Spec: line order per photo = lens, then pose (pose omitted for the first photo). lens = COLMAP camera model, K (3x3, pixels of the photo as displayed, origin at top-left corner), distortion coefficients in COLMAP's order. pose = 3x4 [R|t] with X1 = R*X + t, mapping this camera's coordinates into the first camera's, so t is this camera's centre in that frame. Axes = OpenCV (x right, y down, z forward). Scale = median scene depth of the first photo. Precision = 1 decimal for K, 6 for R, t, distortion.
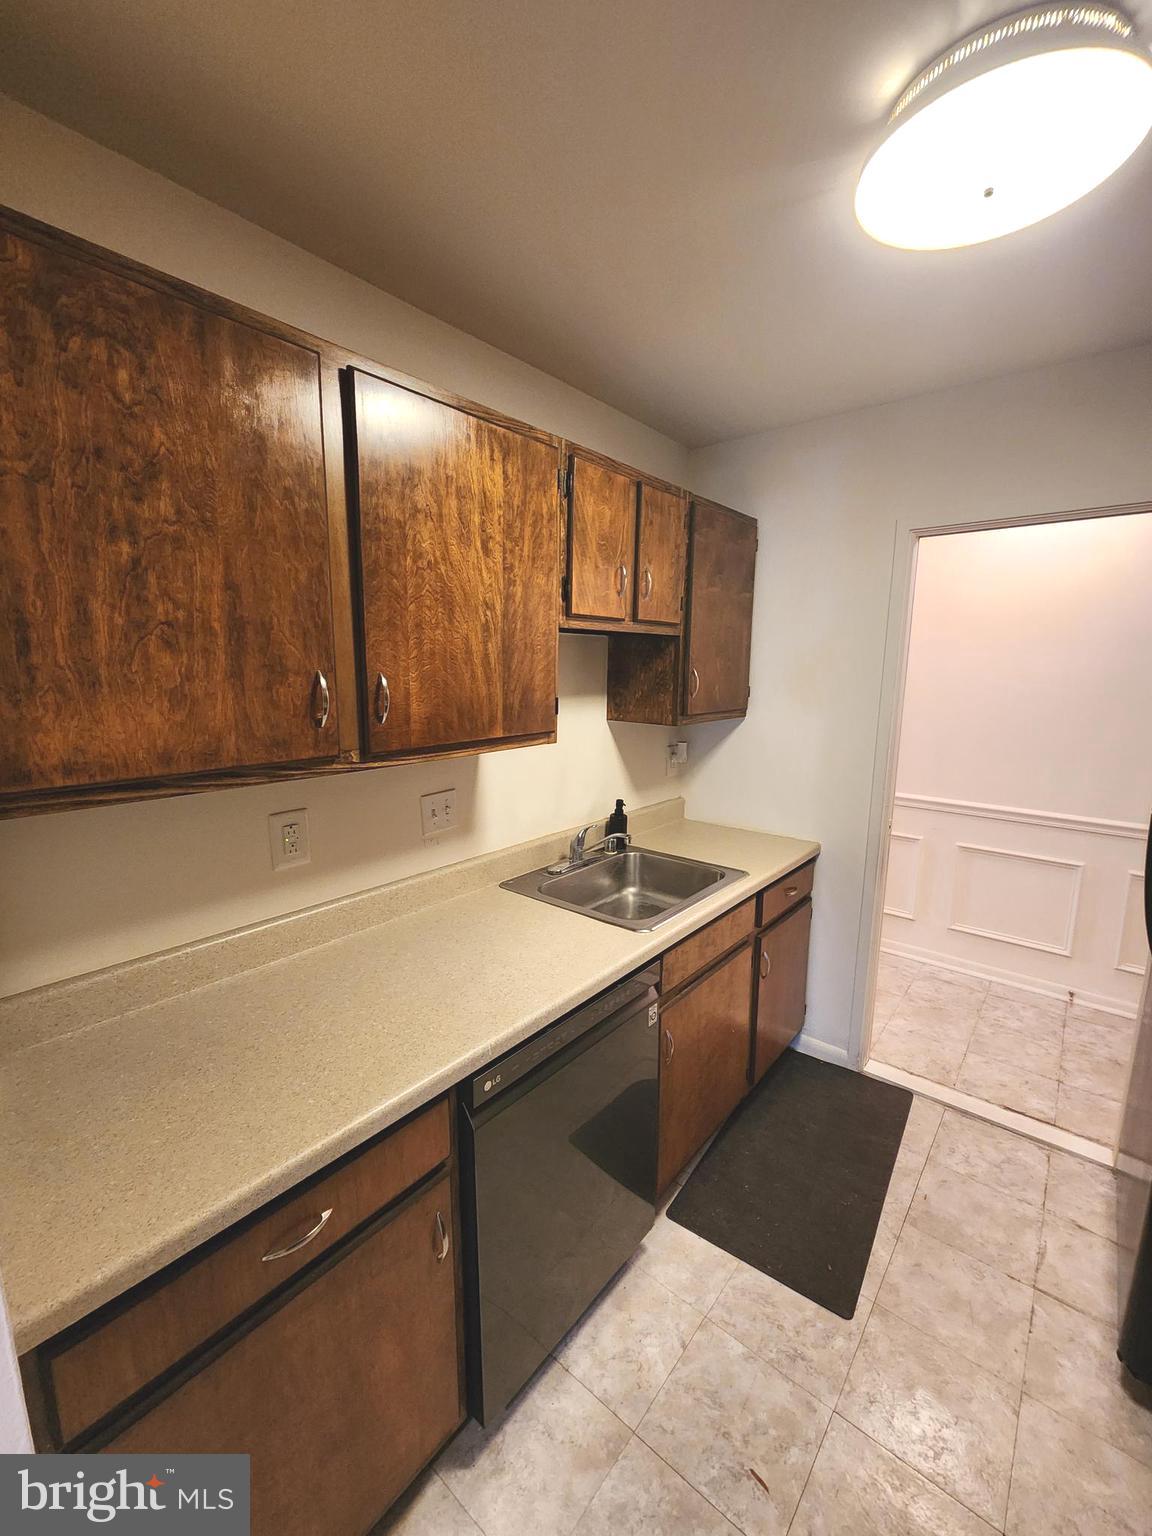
lens RADIAL K [[626.4, 0, 577.6], [0, 626.4, 767.7], [0, 0, 1]] dist [0.006200, -0.004382]
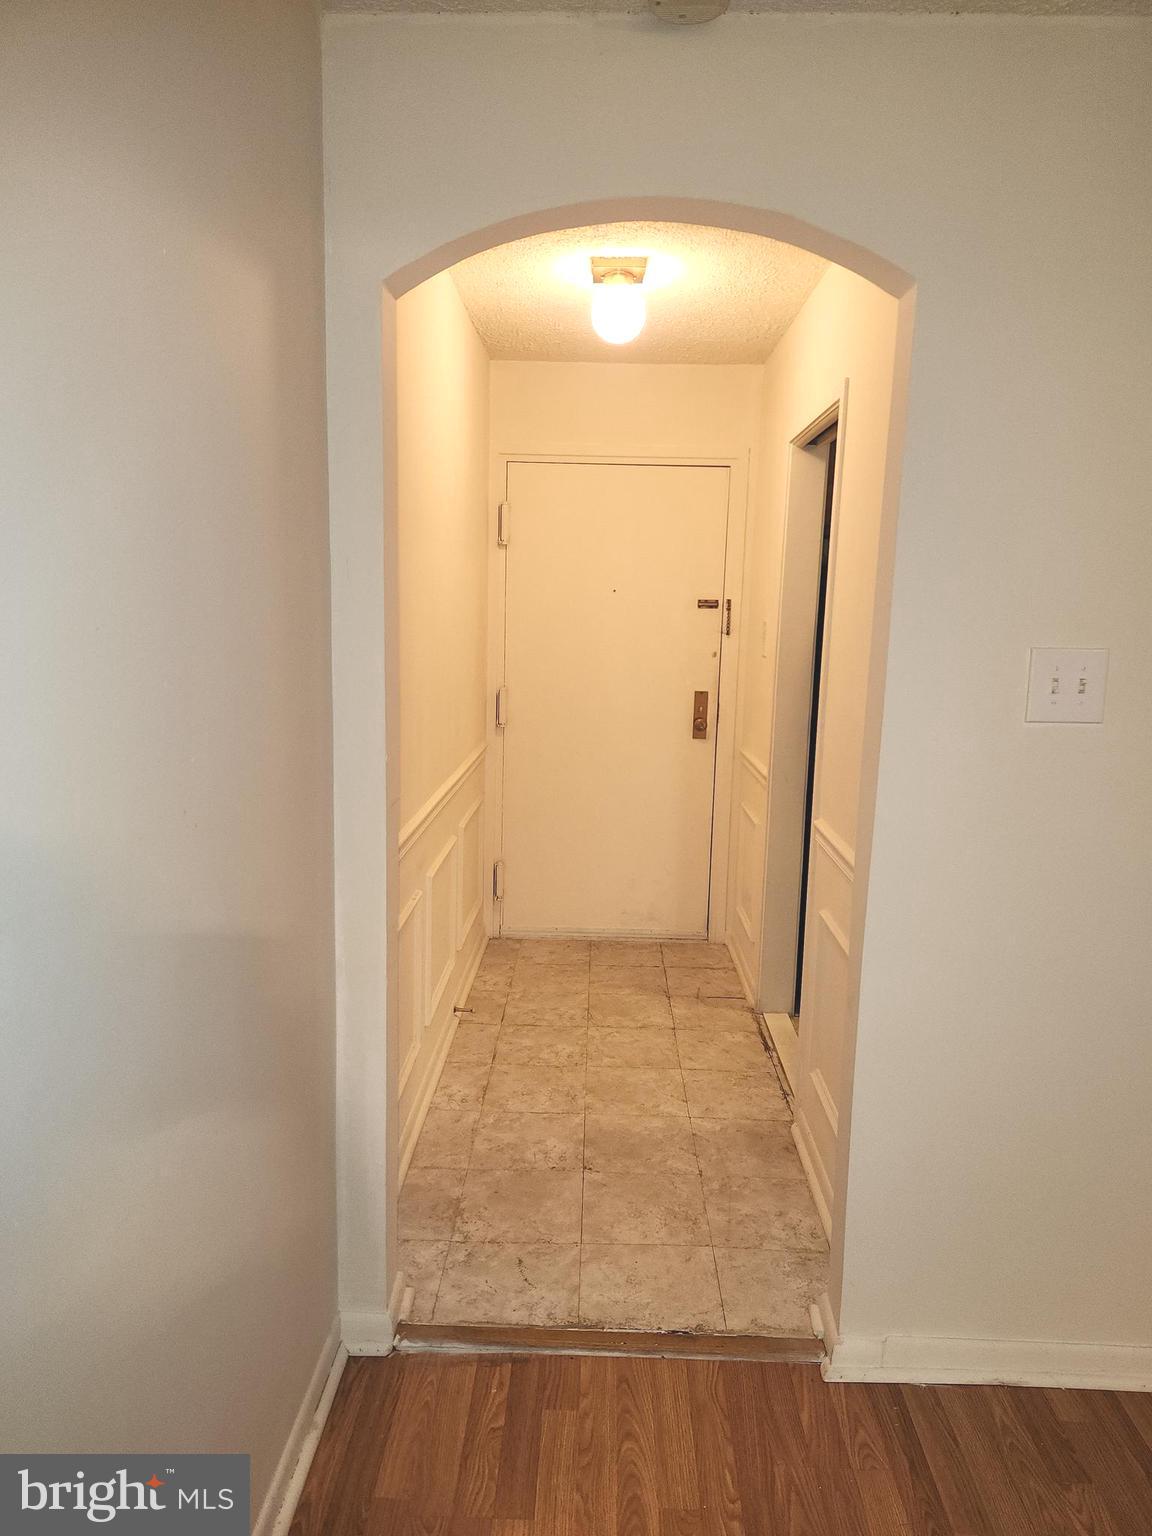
lens RADIAL K [[1025.8, 0, 576.0], [0, 1025.8, 768.0], [0, 0, 1]] dist [0.092728, -0.071969]
pose [[-0.618472, -0.150141, 0.771330, -0.302387], [0.098951, 0.958884, 0.265990, -0.337037], [-0.779552, 0.240831, -0.578187, 2.257290]]
